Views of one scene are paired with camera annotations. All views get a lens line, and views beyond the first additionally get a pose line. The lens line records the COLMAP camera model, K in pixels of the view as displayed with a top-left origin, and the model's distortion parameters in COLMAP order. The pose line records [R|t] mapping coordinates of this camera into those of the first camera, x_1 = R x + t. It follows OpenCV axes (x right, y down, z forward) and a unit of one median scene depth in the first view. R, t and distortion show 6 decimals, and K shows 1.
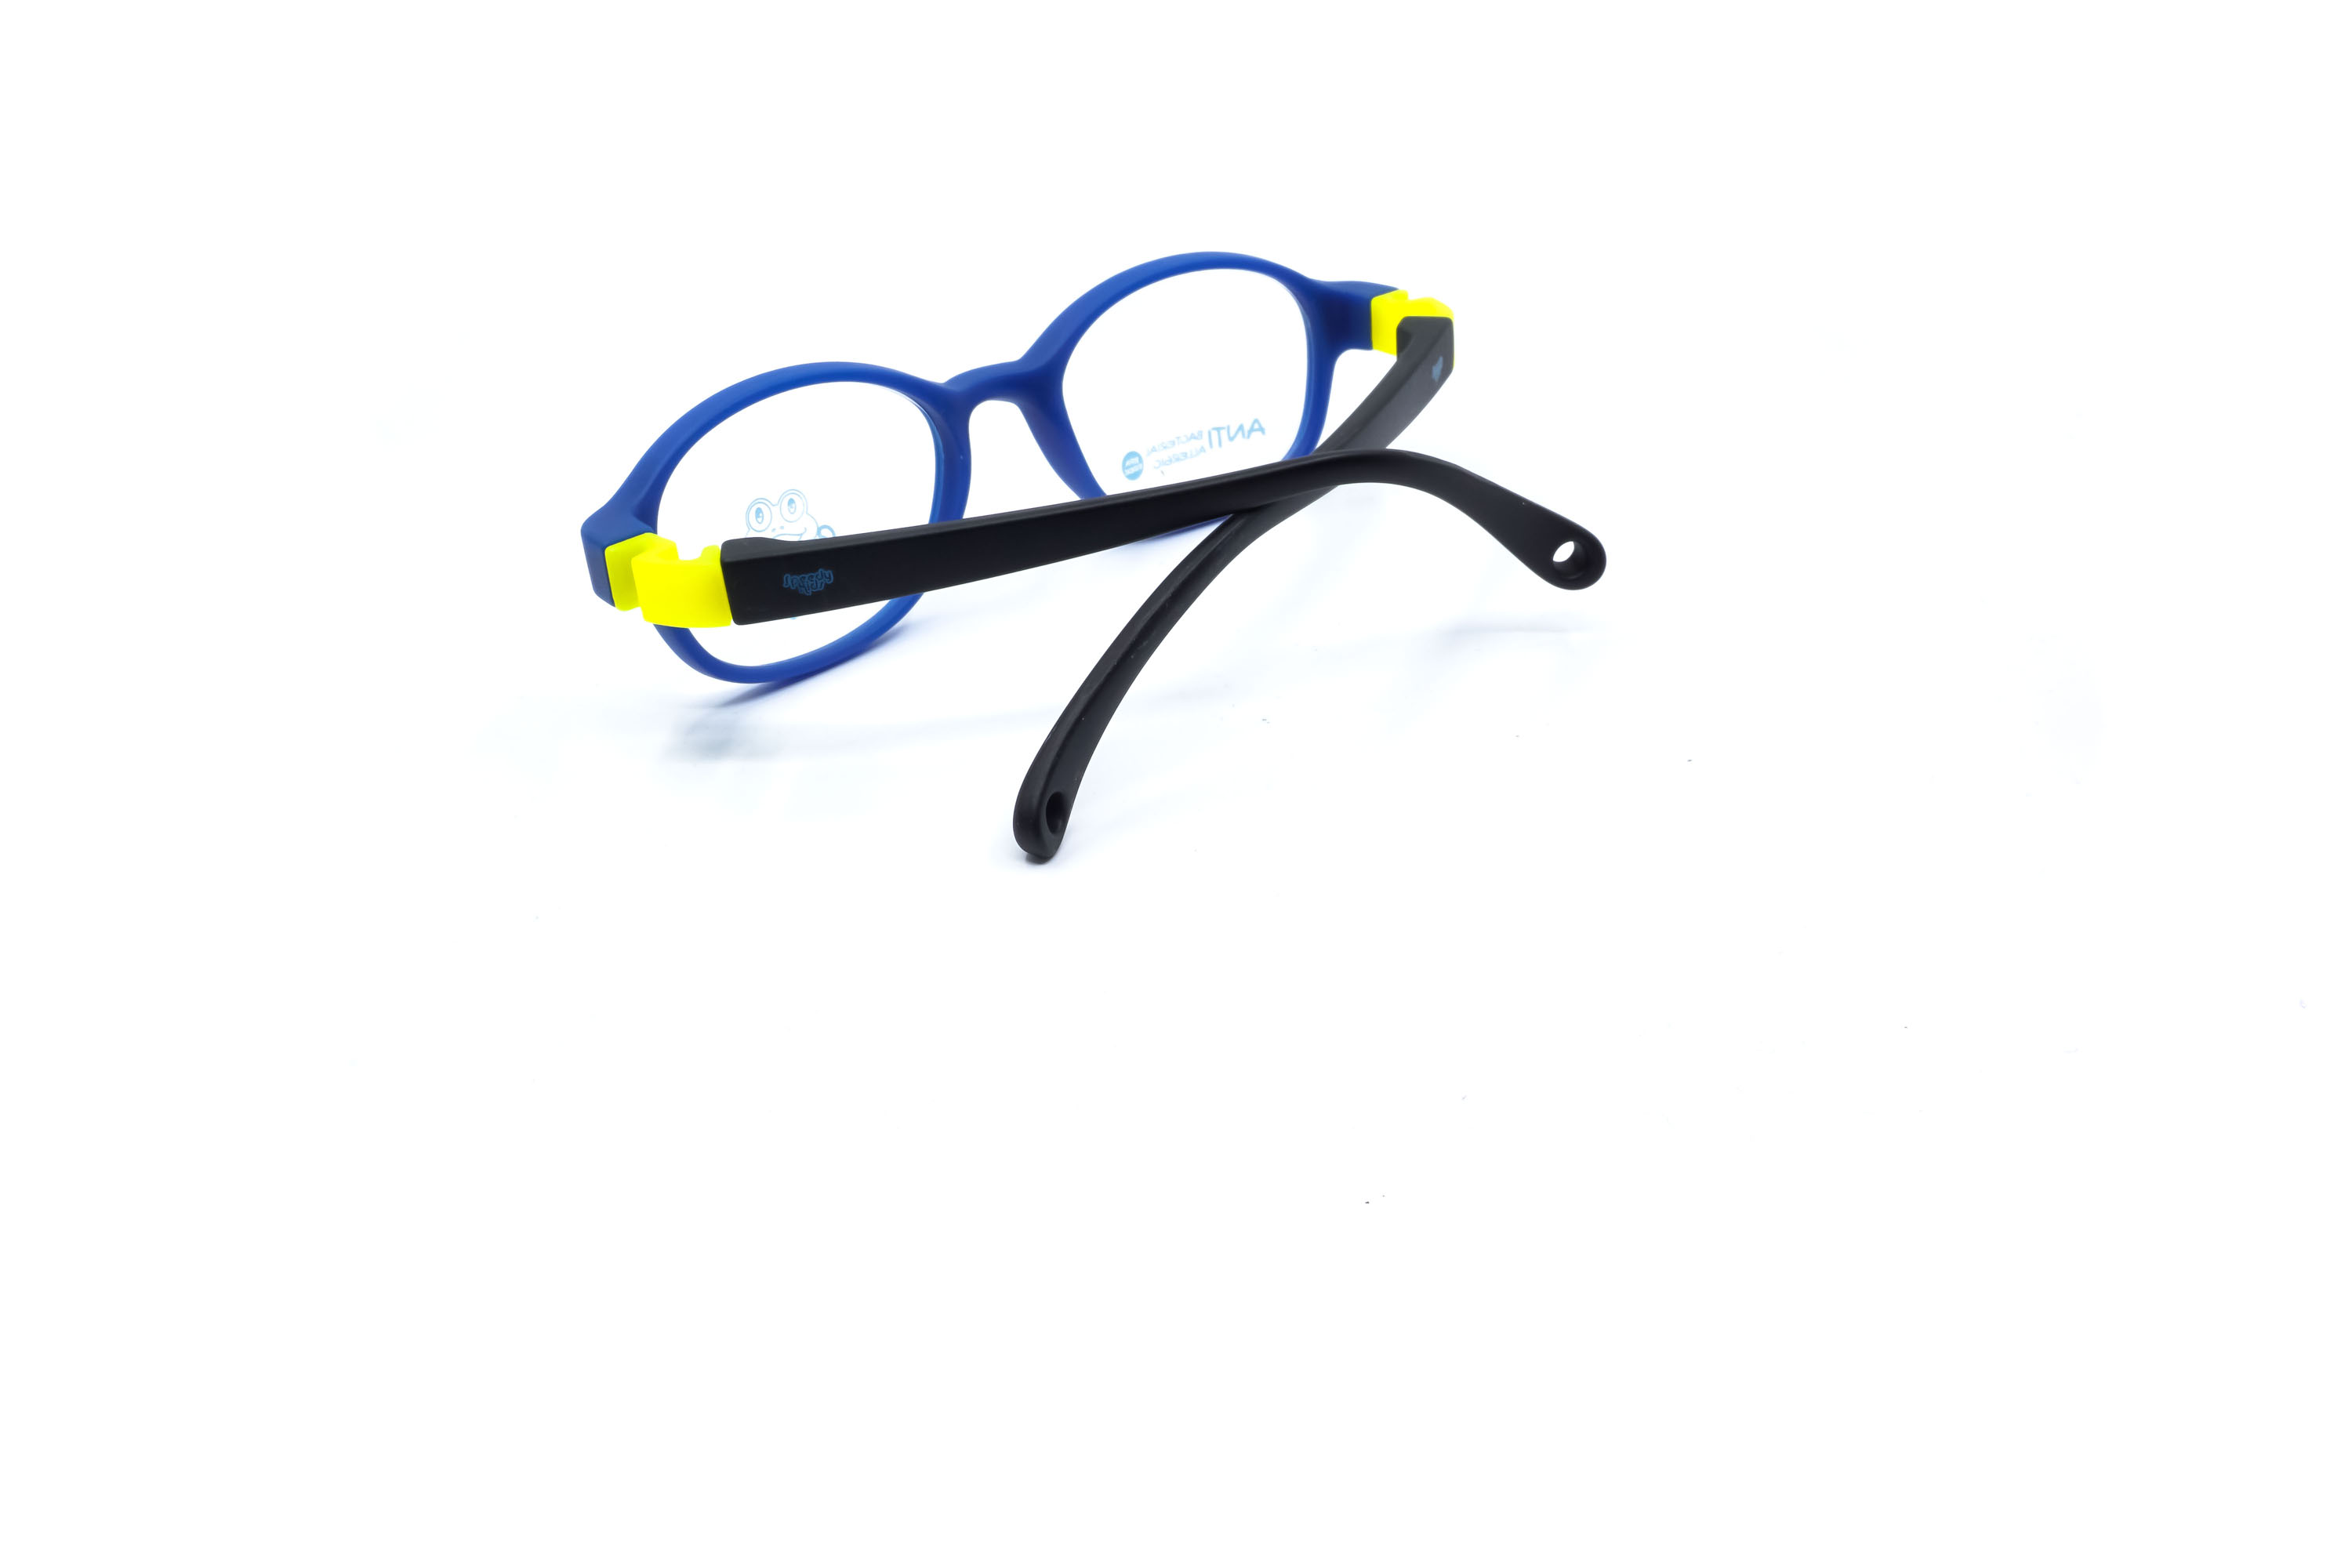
lens RADIAL K [[2403.9, 0, 1176.0], [0, 2403.9, 784.0], [0, 0, 1]] dist [0.013524, 0.001887]
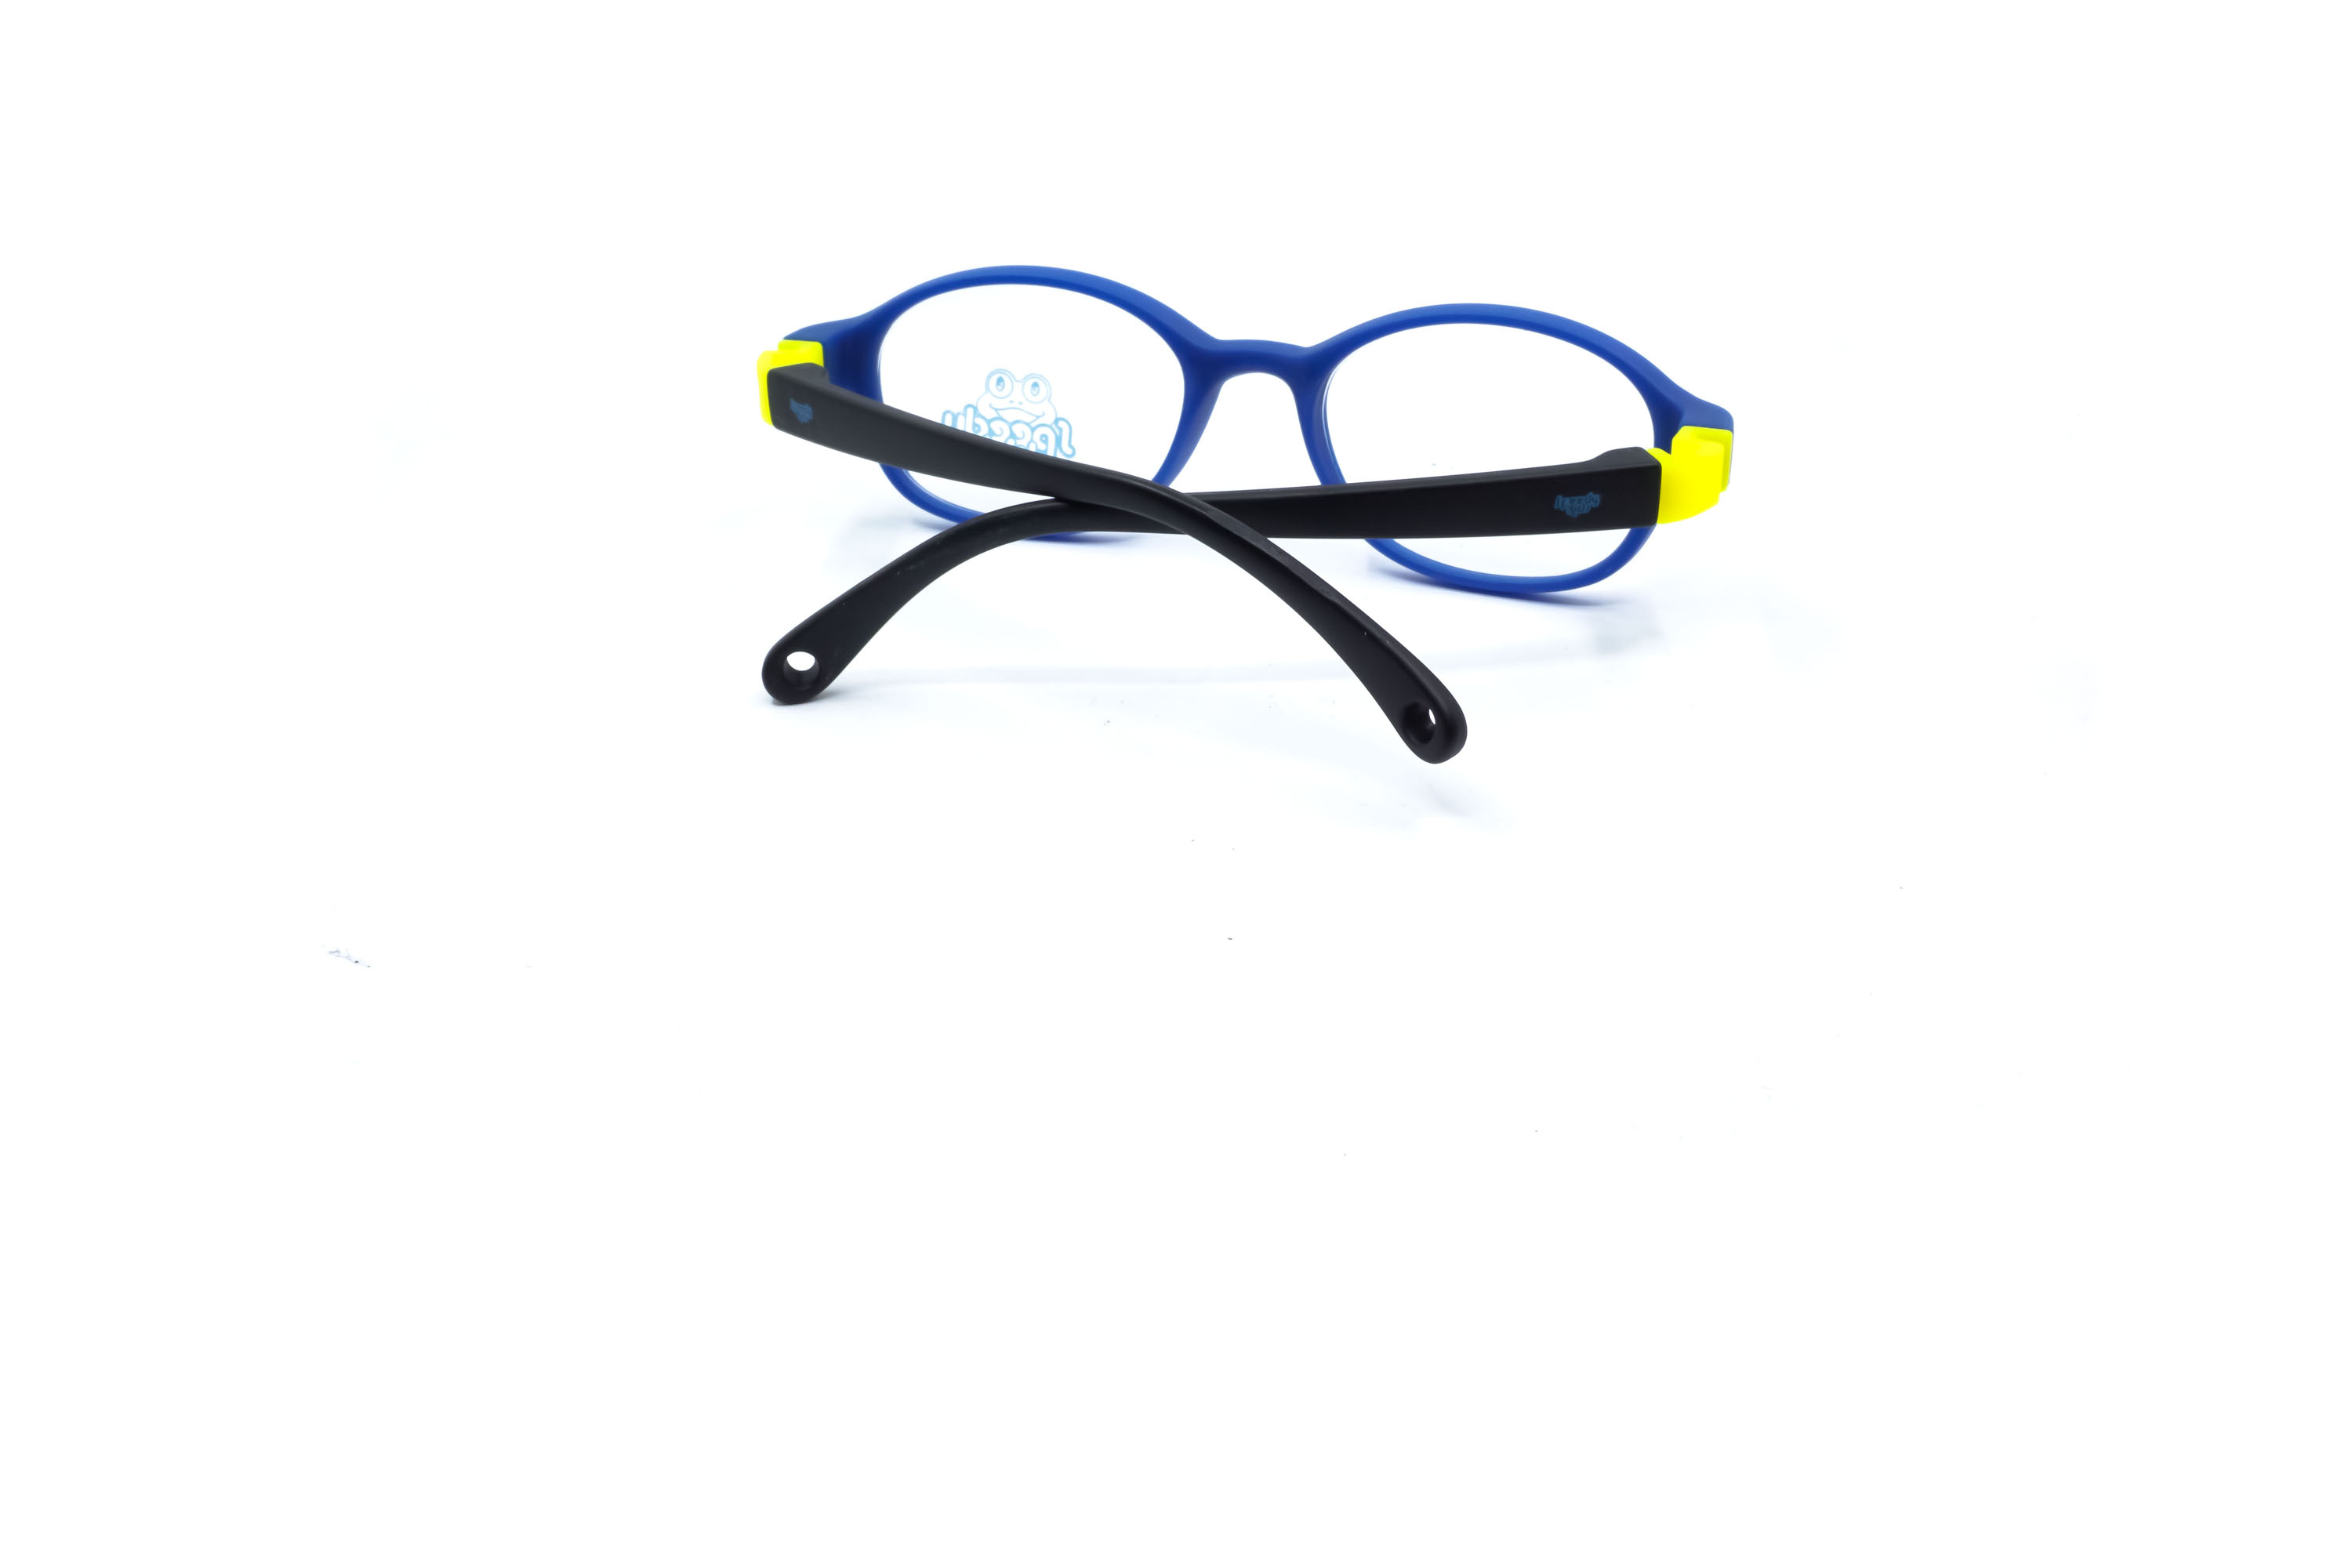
lens RADIAL K [[2403.9, 0, 1176.0], [0, 2403.9, 784.0], [0, 0, 1]] dist [0.013524, 0.001887]
pose [[0.501076, 0.435113, -0.748064, 0.775076], [-0.421559, 0.877641, 0.228109, -0.233517], [0.755785, 0.201053, 0.623191, 0.388348]]
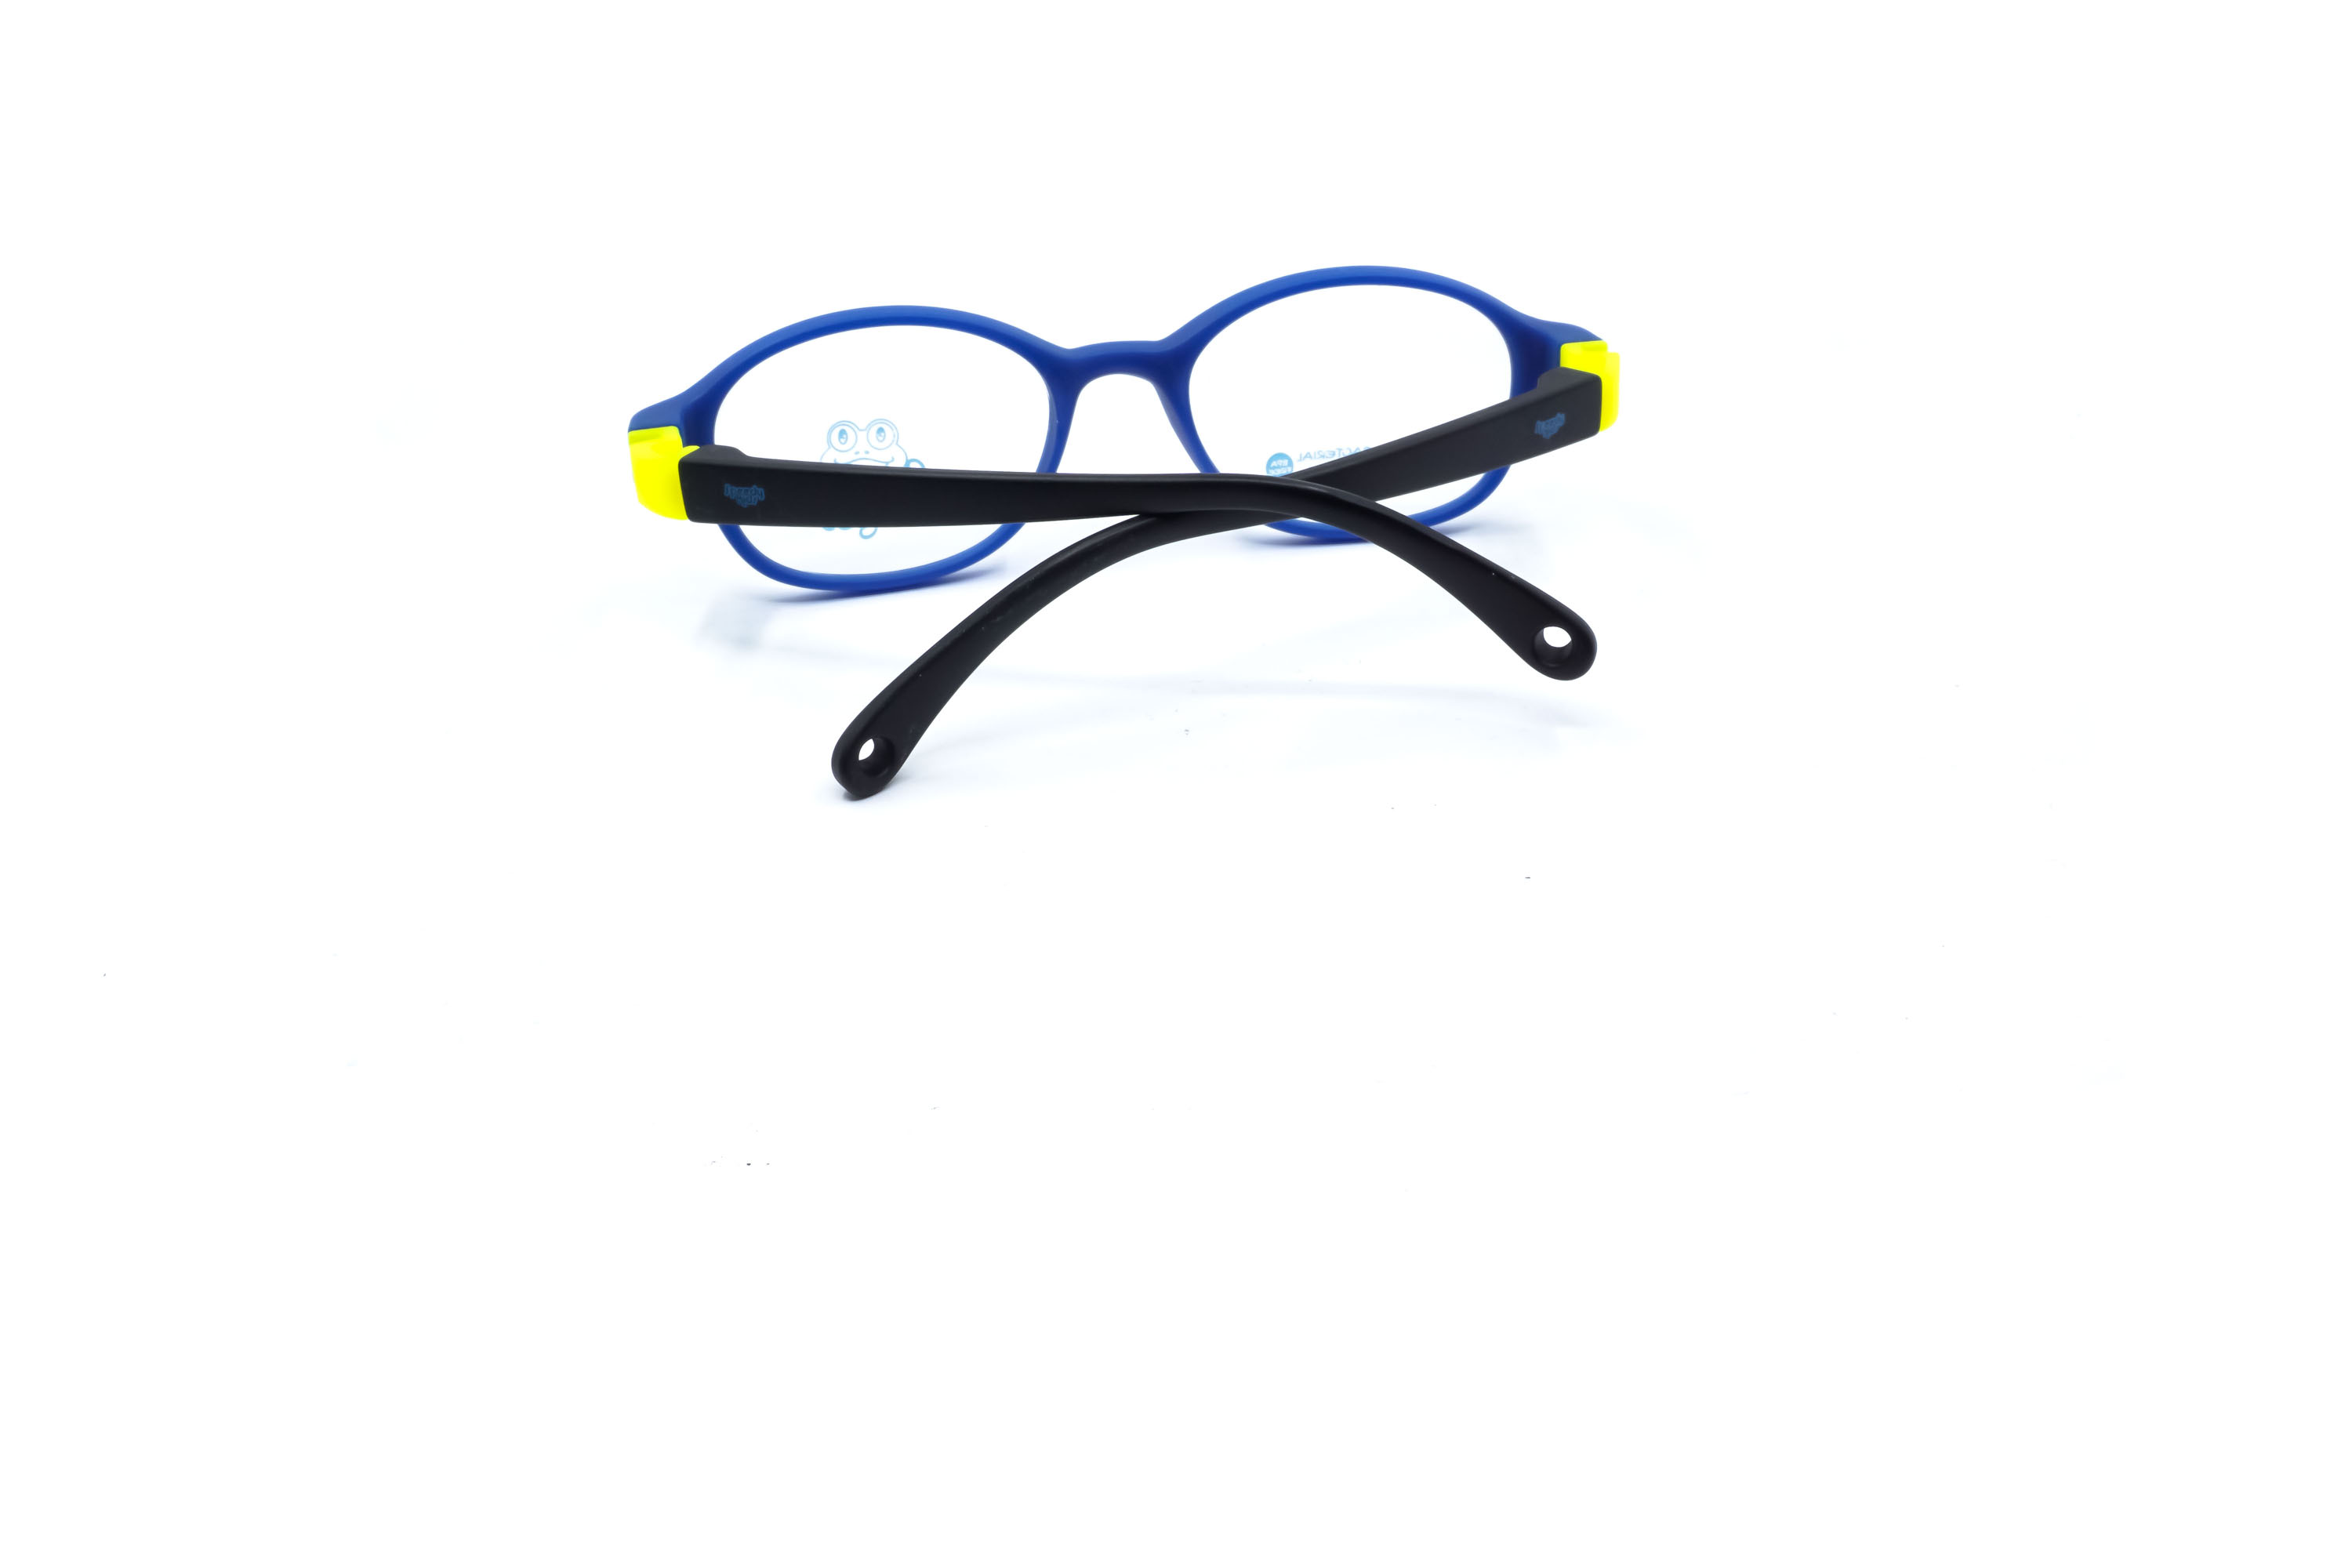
lens RADIAL K [[2403.9, 0, 1176.0], [0, 2403.9, 784.0], [0, 0, 1]] dist [0.013524, 0.001887]
pose [[0.865552, 0.247769, -0.435236, 0.449597], [-0.243734, 0.967586, 0.066110, -0.067287], [0.437509, 0.048860, 0.897886, 0.107709]]
